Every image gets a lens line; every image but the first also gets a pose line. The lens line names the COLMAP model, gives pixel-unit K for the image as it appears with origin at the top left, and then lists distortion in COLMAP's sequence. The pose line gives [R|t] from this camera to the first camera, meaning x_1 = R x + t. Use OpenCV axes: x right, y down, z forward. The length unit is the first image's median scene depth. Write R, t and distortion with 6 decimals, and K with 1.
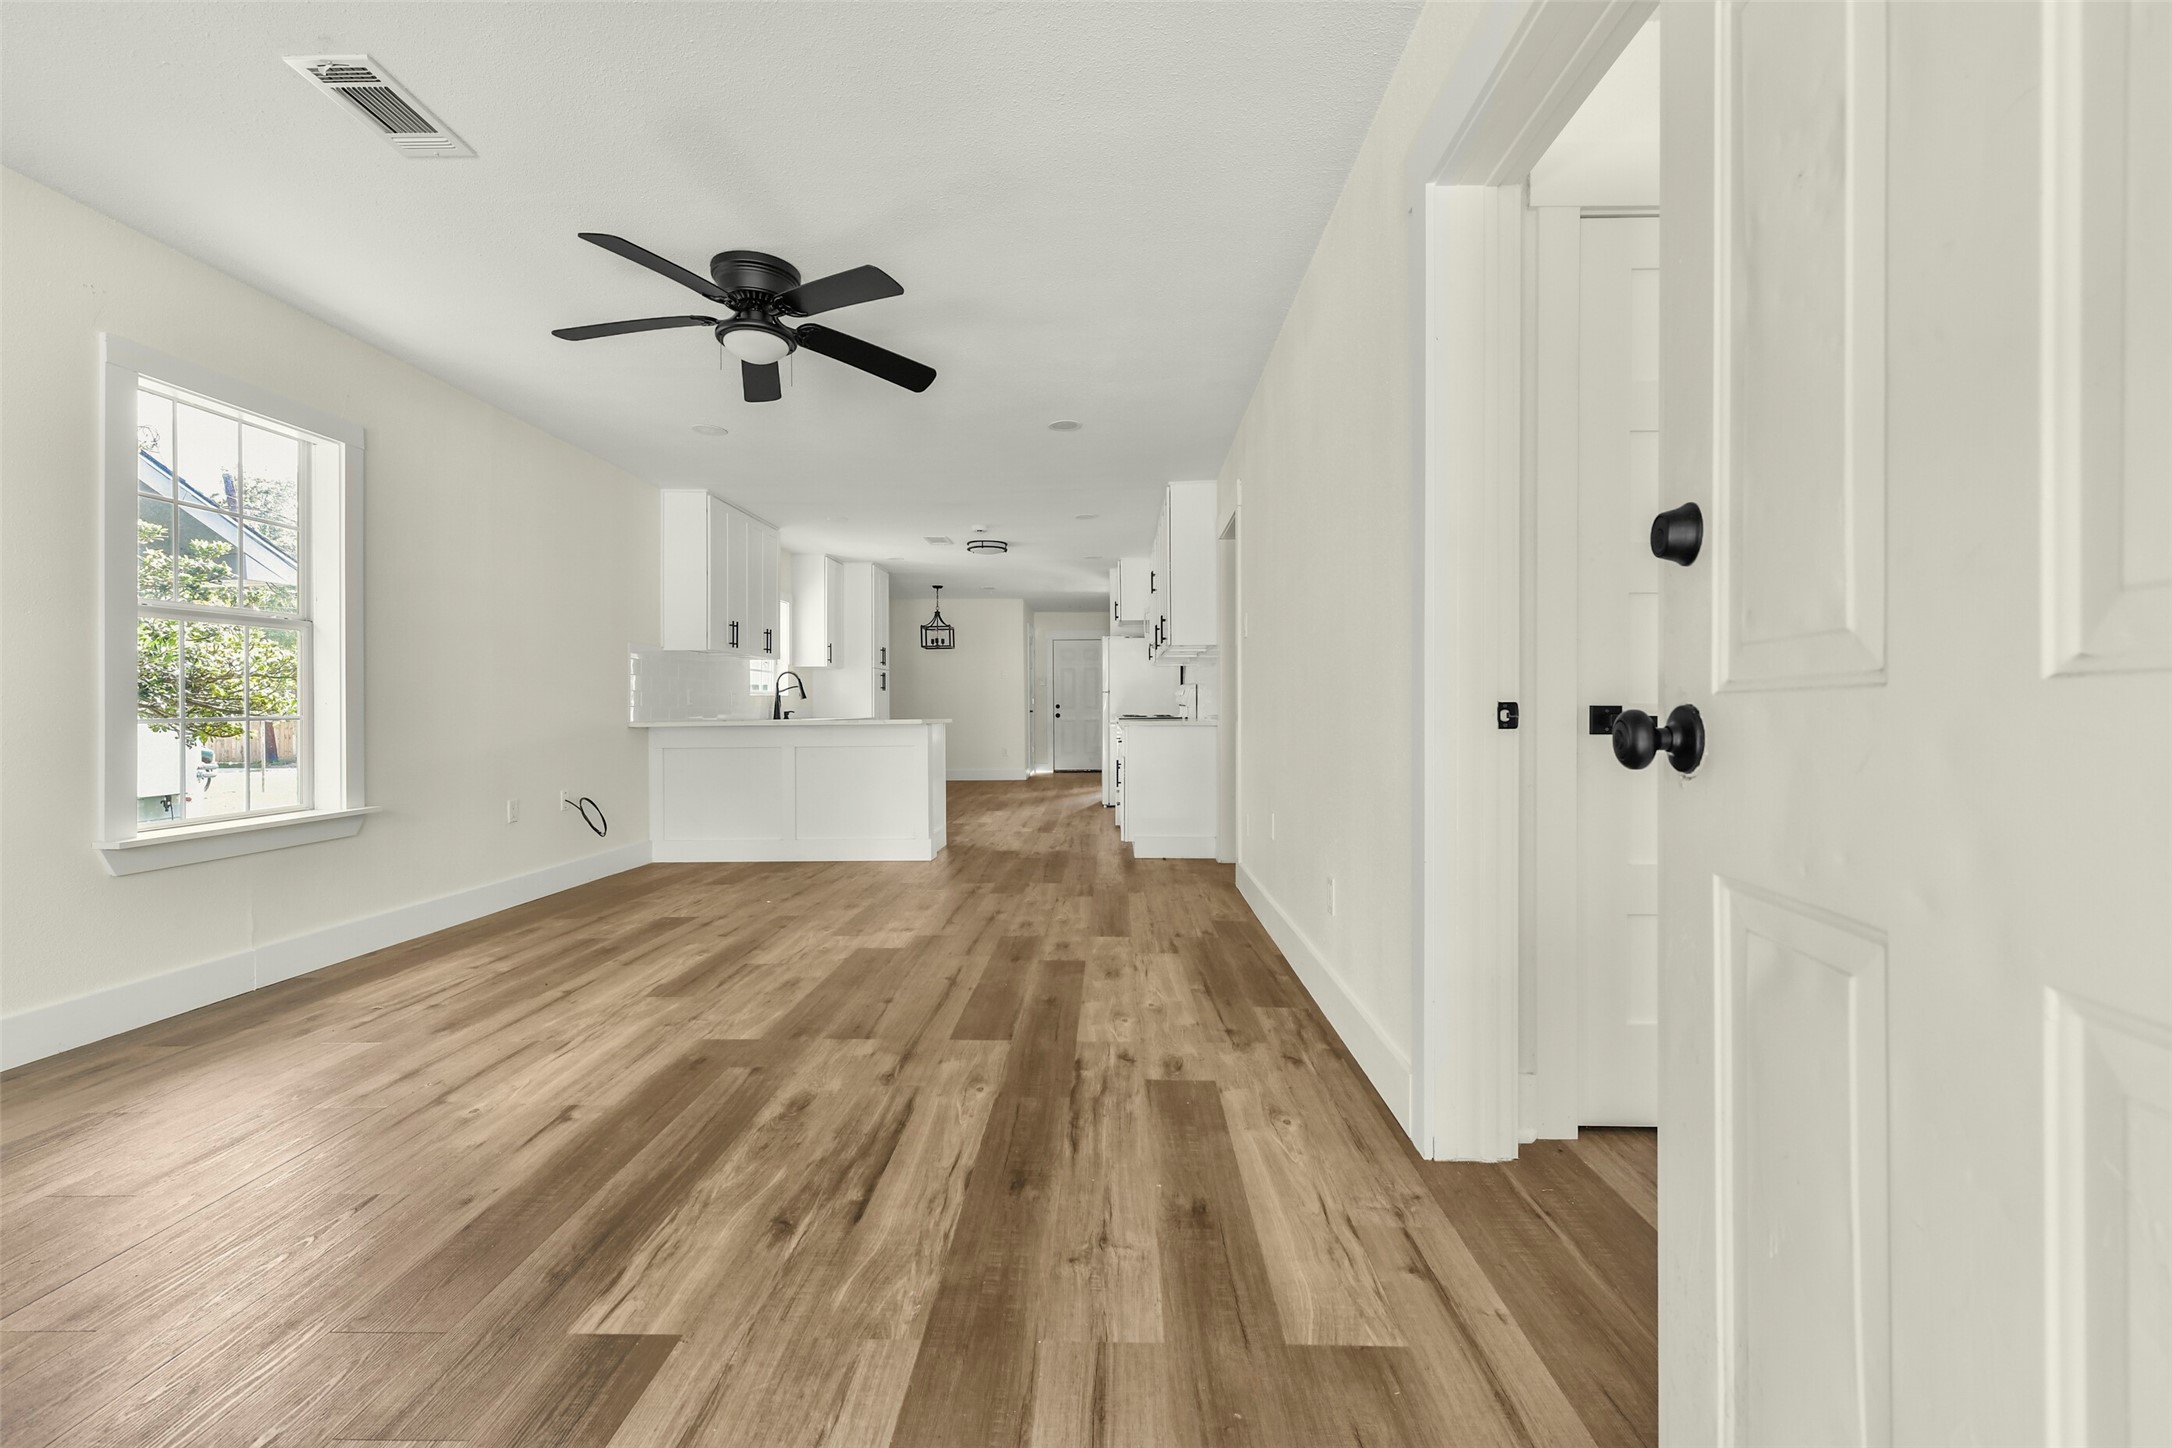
lens RADIAL K [[900.5, 0, 1090.9], [0, 900.5, 714.6], [0, 0, 1]] dist [0.002006, 0.000145]
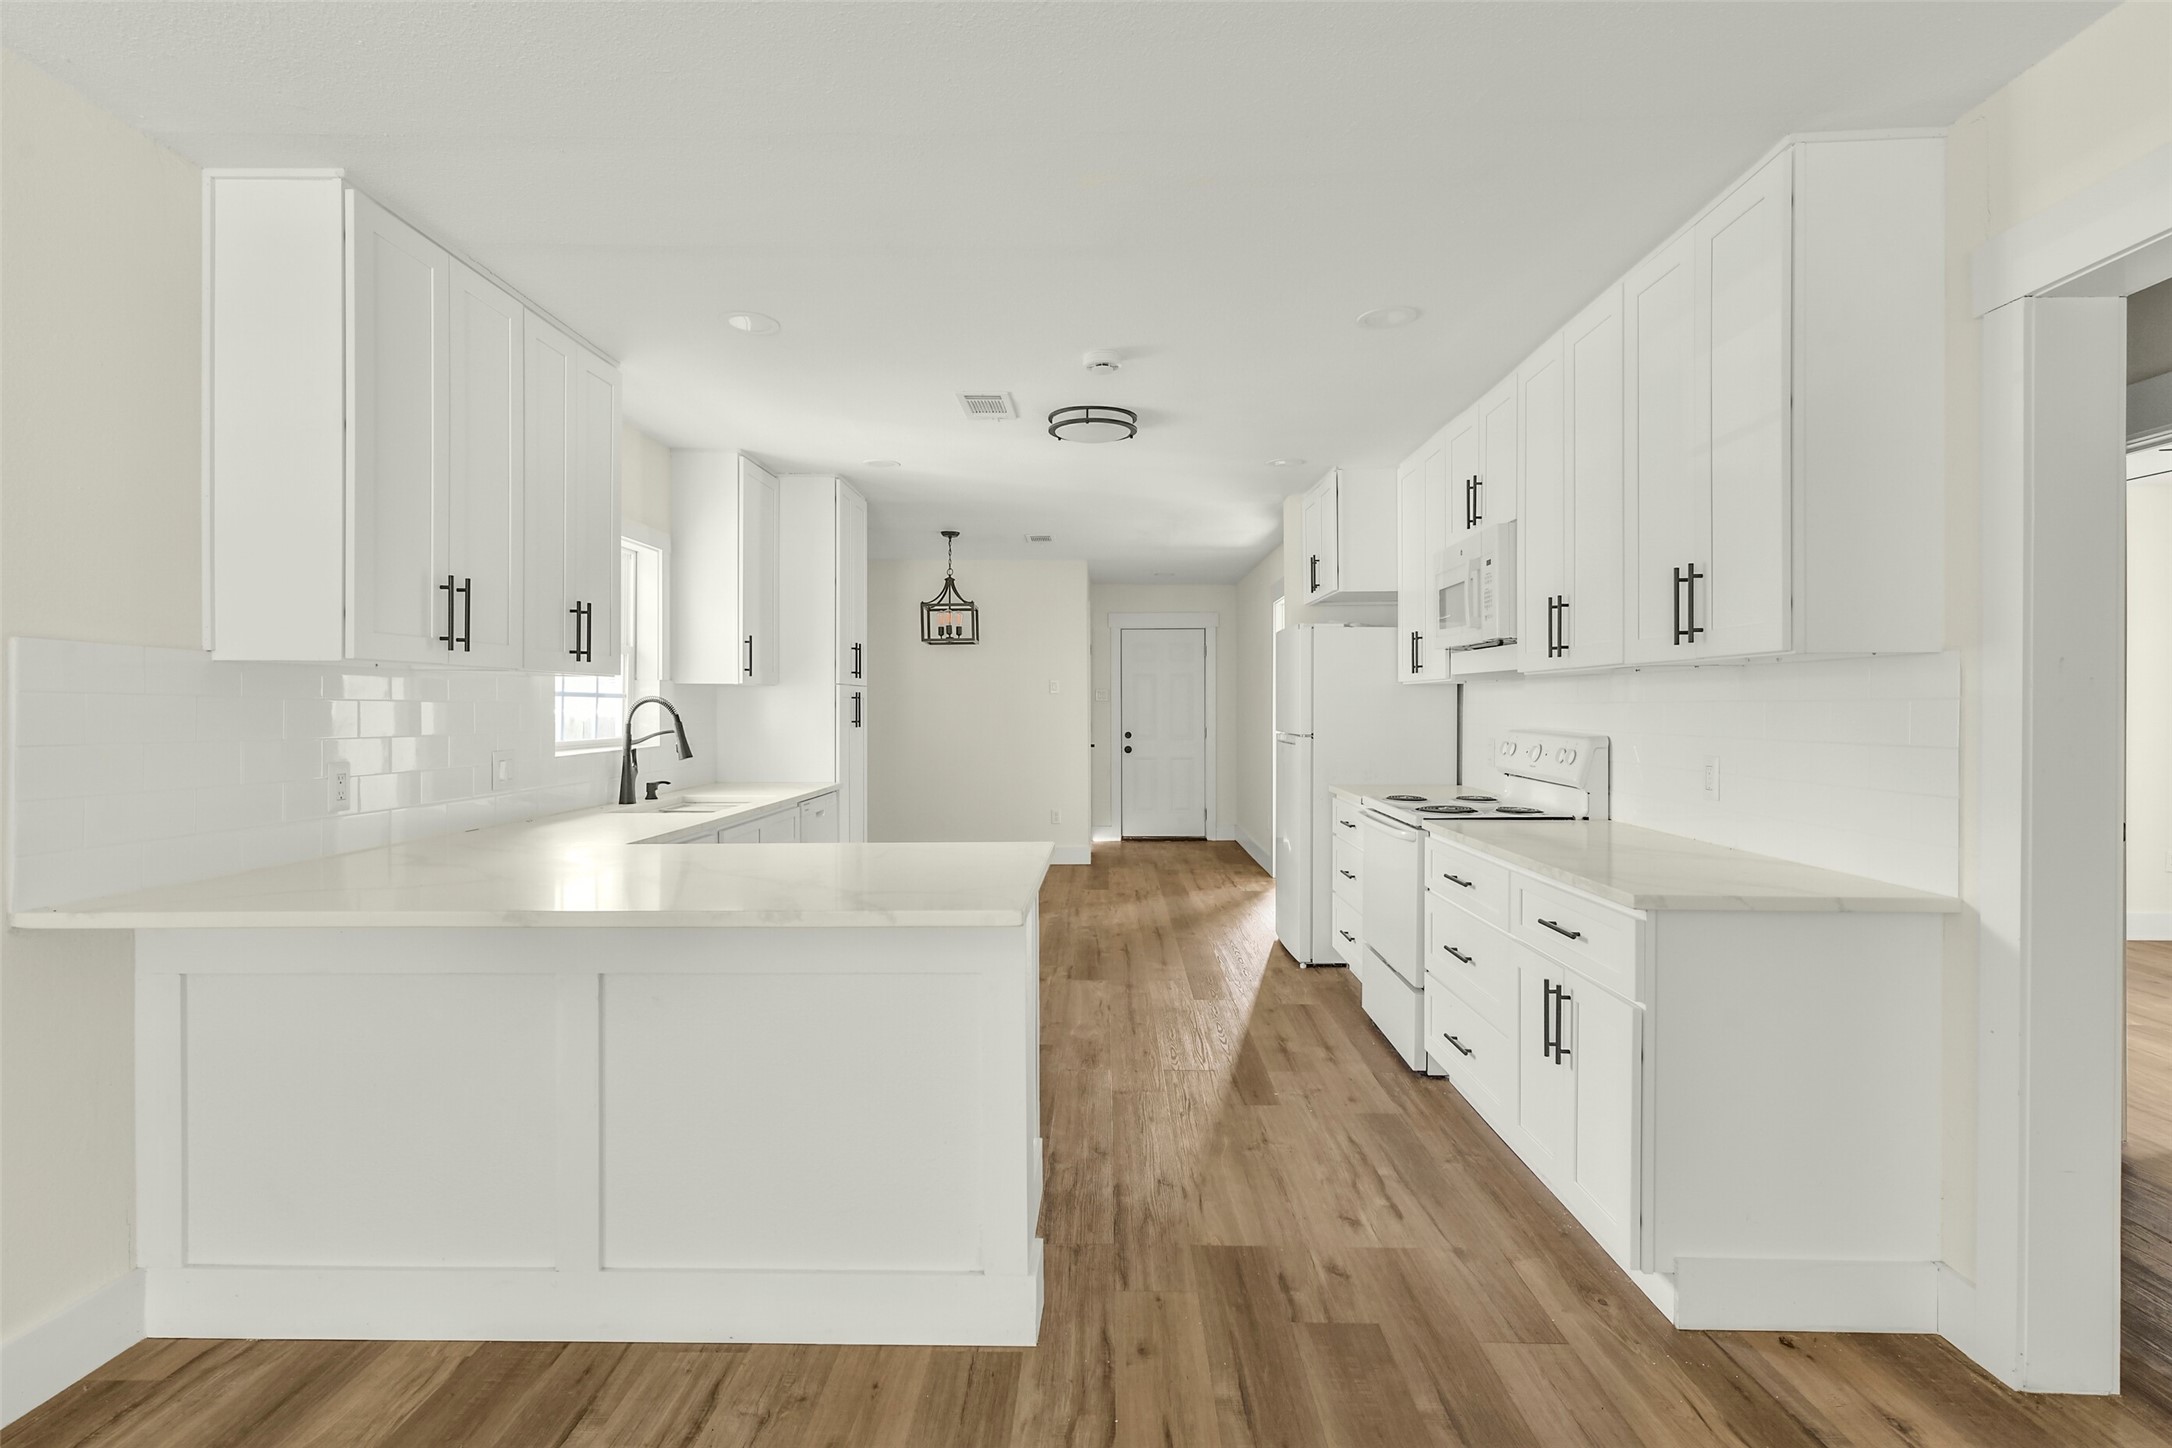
lens RADIAL K [[1069.8, 0, 1074.3], [0, 1069.8, 717.7], [0, 0, 1]] dist [0.002849, -0.000094]
pose [[0.999905, 0.004596, -0.012987, -0.340544], [-0.004583, 0.999989, 0.001103, -0.115220], [0.012992, -0.001043, 0.999915, 1.356526]]
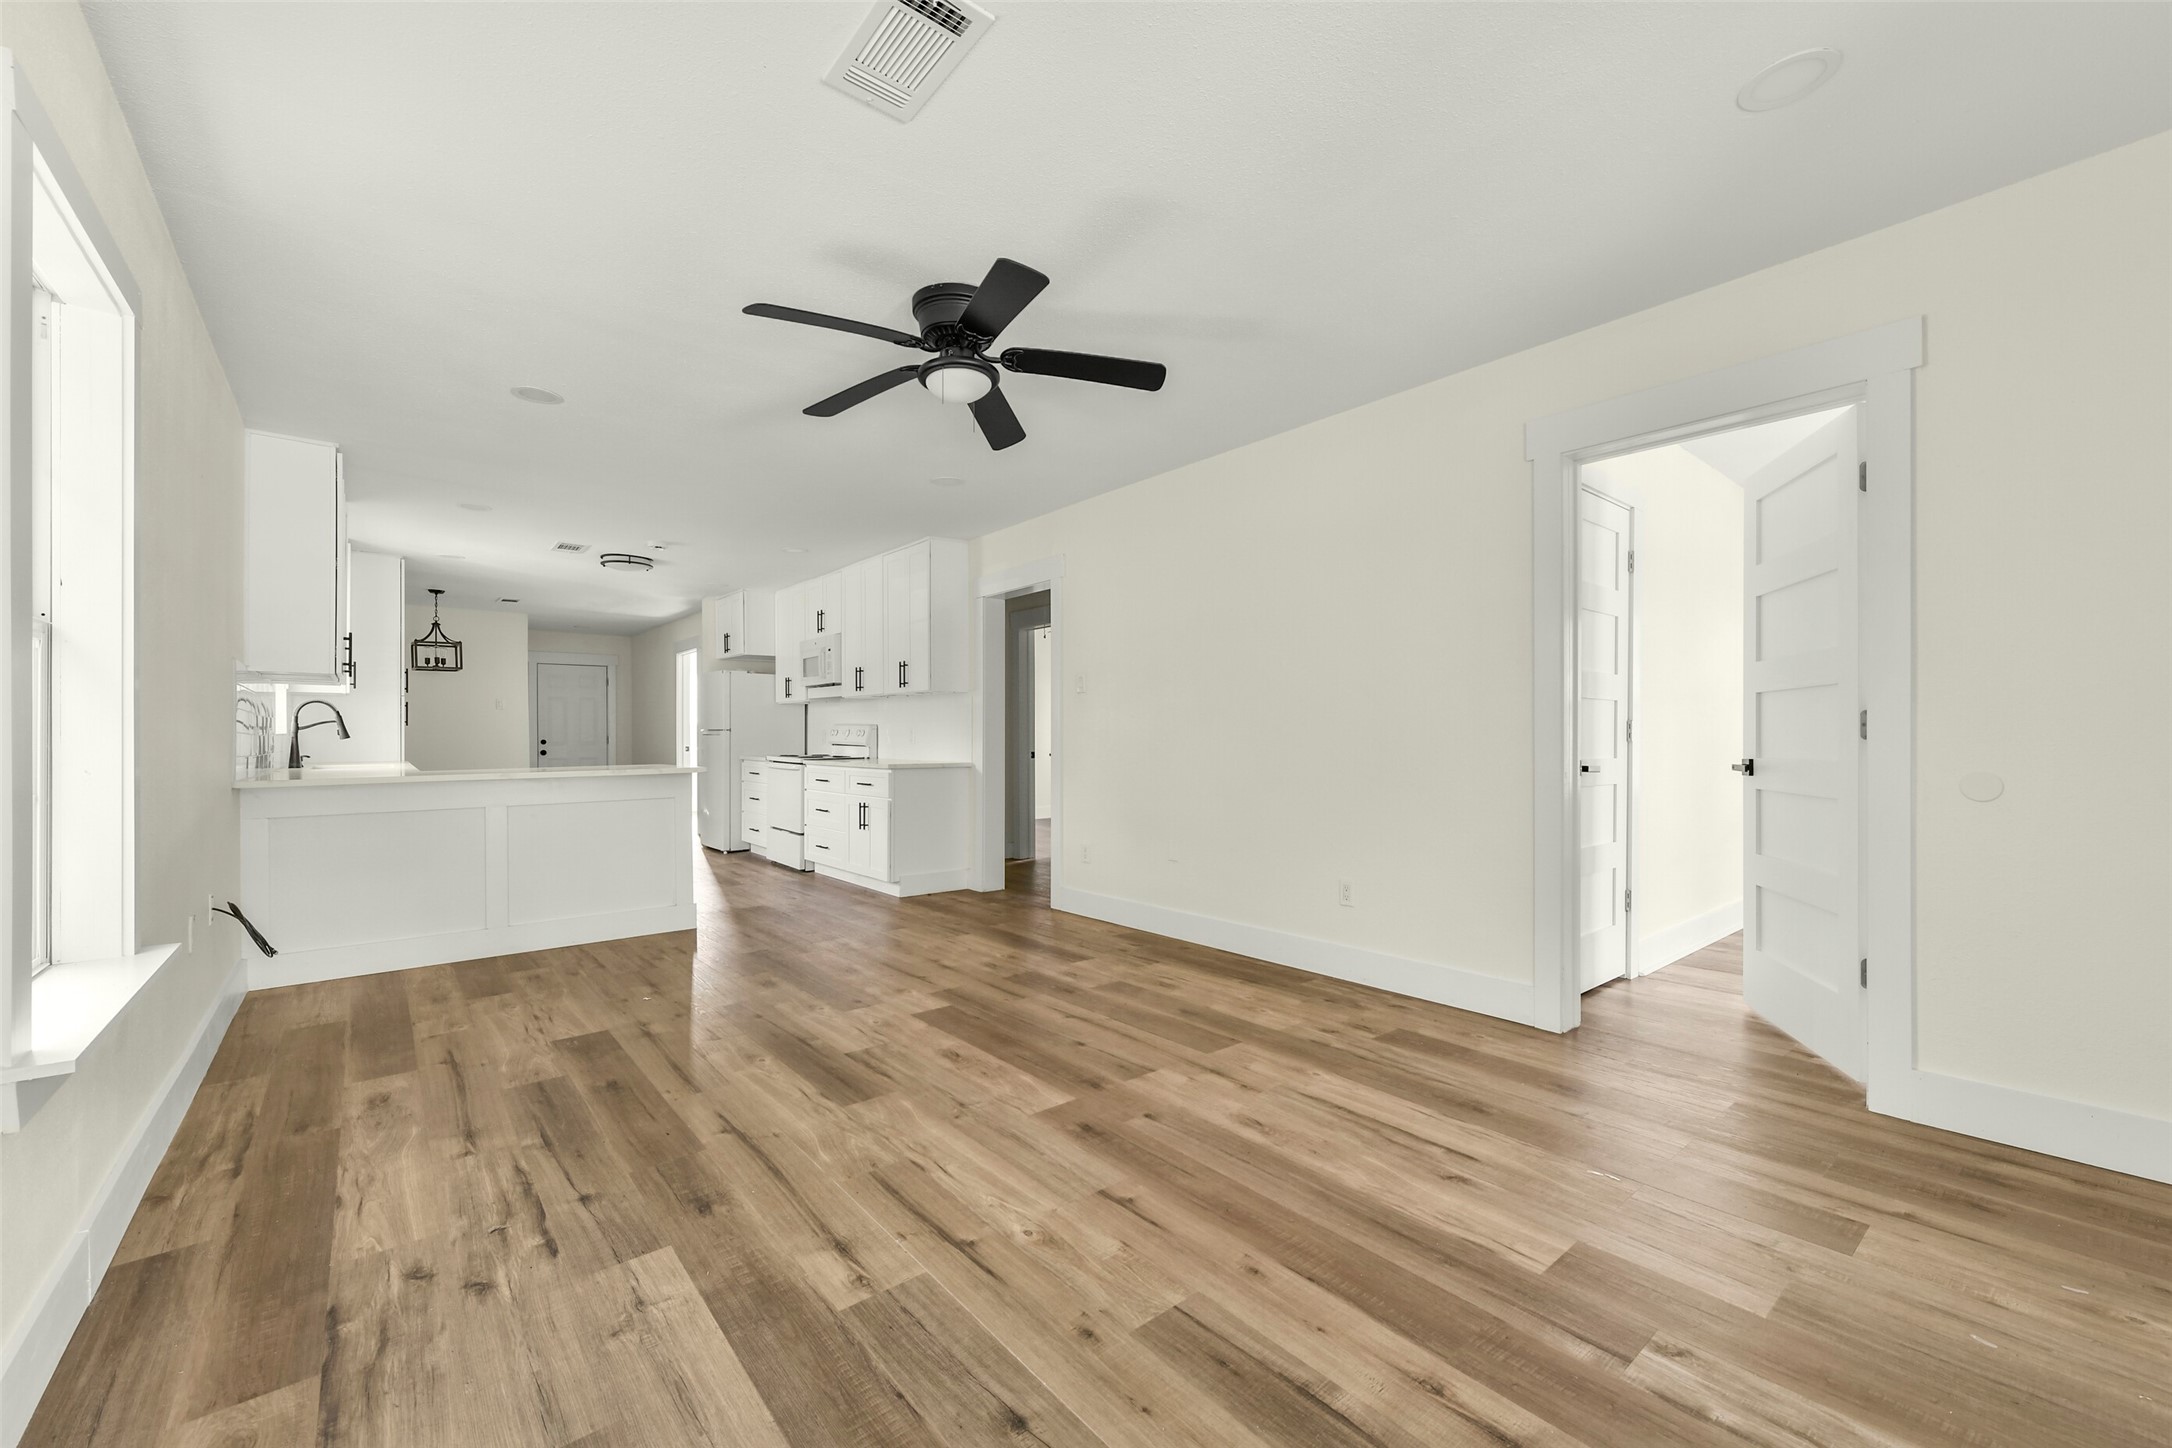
lens RADIAL K [[868.3, 0, 1095.5], [0, 868.3, 730.2], [0, 0, 1]] dist [-0.000873, 0.000339]
pose [[0.758441, 0.005890, 0.651715, -0.924098], [0.004427, 0.999890, -0.014187, -0.033701], [-0.651727, 0.013645, 0.758331, 0.232600]]
